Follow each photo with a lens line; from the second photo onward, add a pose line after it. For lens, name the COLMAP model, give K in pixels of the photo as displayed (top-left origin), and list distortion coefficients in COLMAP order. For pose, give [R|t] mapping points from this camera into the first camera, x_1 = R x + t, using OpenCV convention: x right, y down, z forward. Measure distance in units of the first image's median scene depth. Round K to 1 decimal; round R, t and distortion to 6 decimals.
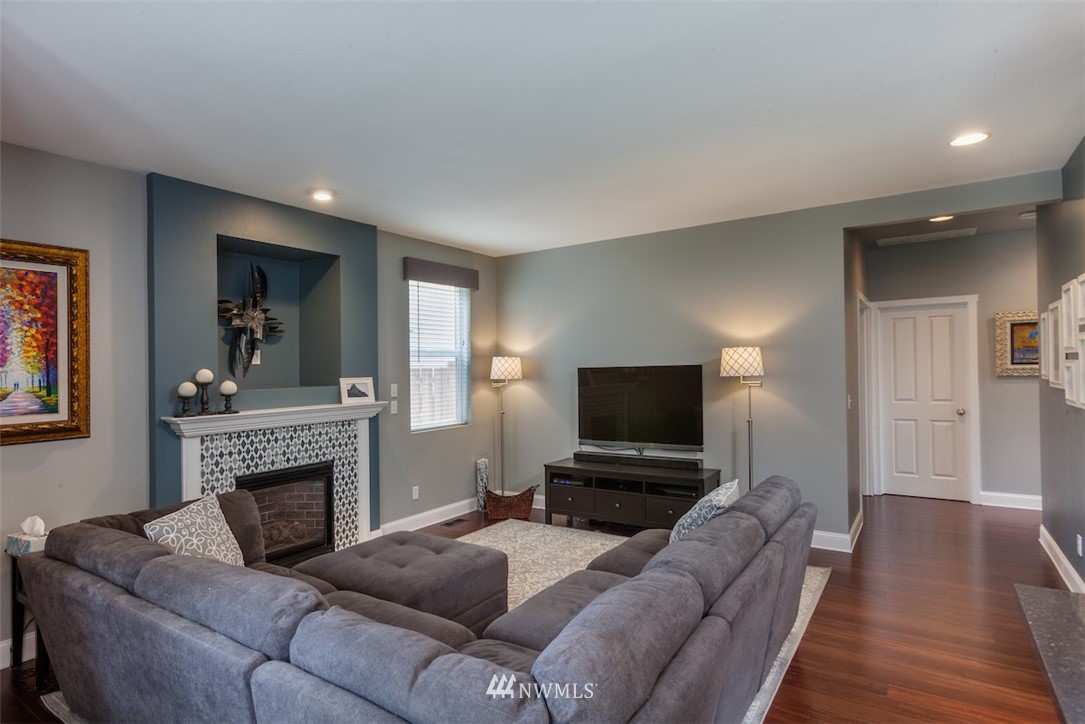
lens RADIAL K [[589.1, 0, 532.2], [0, 589.1, 366.1], [0, 0, 1]] dist [-0.006077, 0.001090]
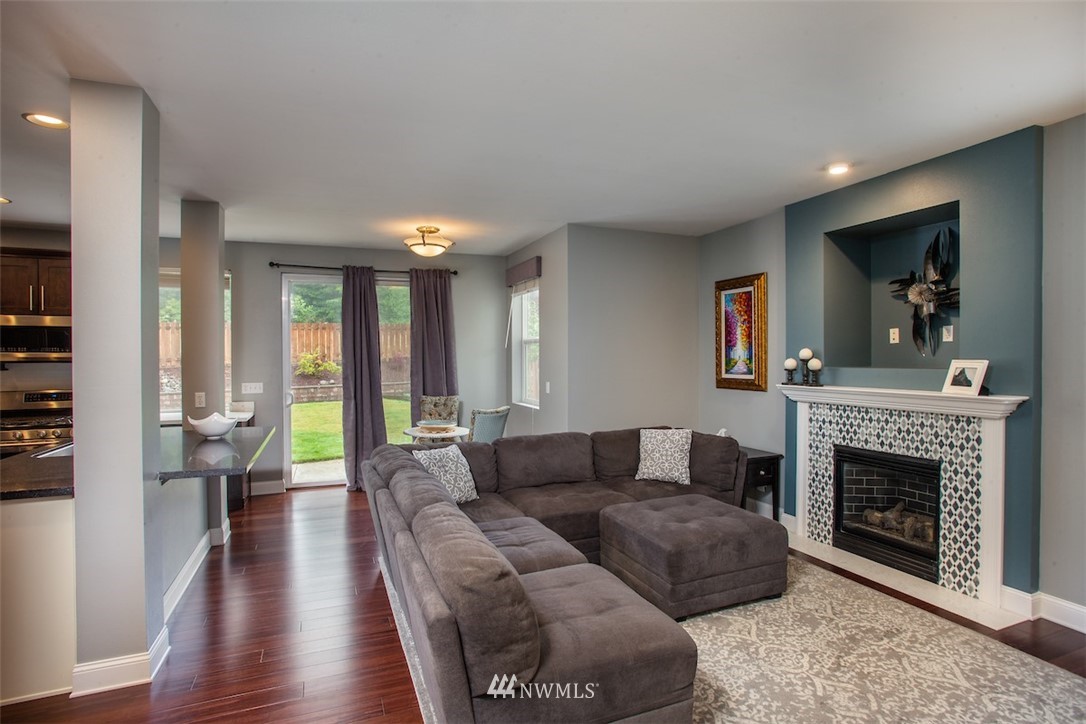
lens RADIAL K [[548.0, 0, 544.4], [0, 548.0, 357.5], [0, 0, 1]] dist [-0.001932, -0.001525]
pose [[-0.550572, 0.025566, -0.834396, 0.632314], [0.018847, 0.999657, 0.018193, -0.006283], [0.834575, -0.005709, -0.550865, 1.050109]]
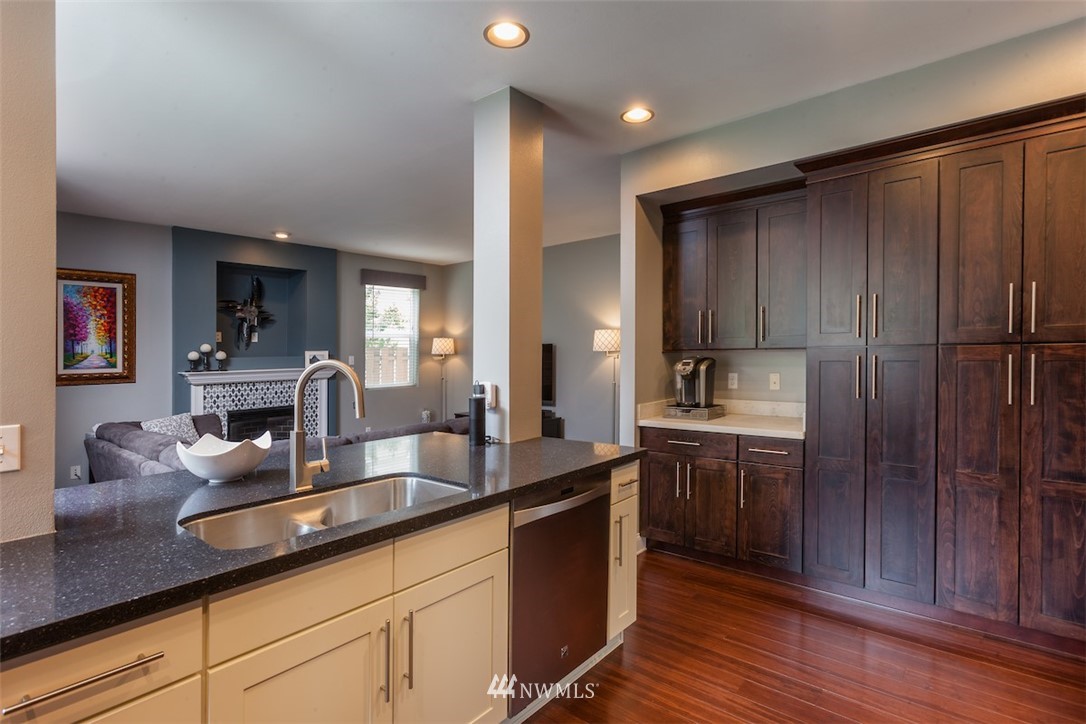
lens RADIAL K [[548.0, 0, 554.9], [0, 548.0, 351.7], [0, 0, 1]] dist [-0.001932, -0.001525]
pose [[0.995169, 0.009456, -0.097716, 0.503252], [-0.008810, 0.999936, 0.007042, 0.006574], [0.097777, -0.006147, 0.995189, -0.381935]]
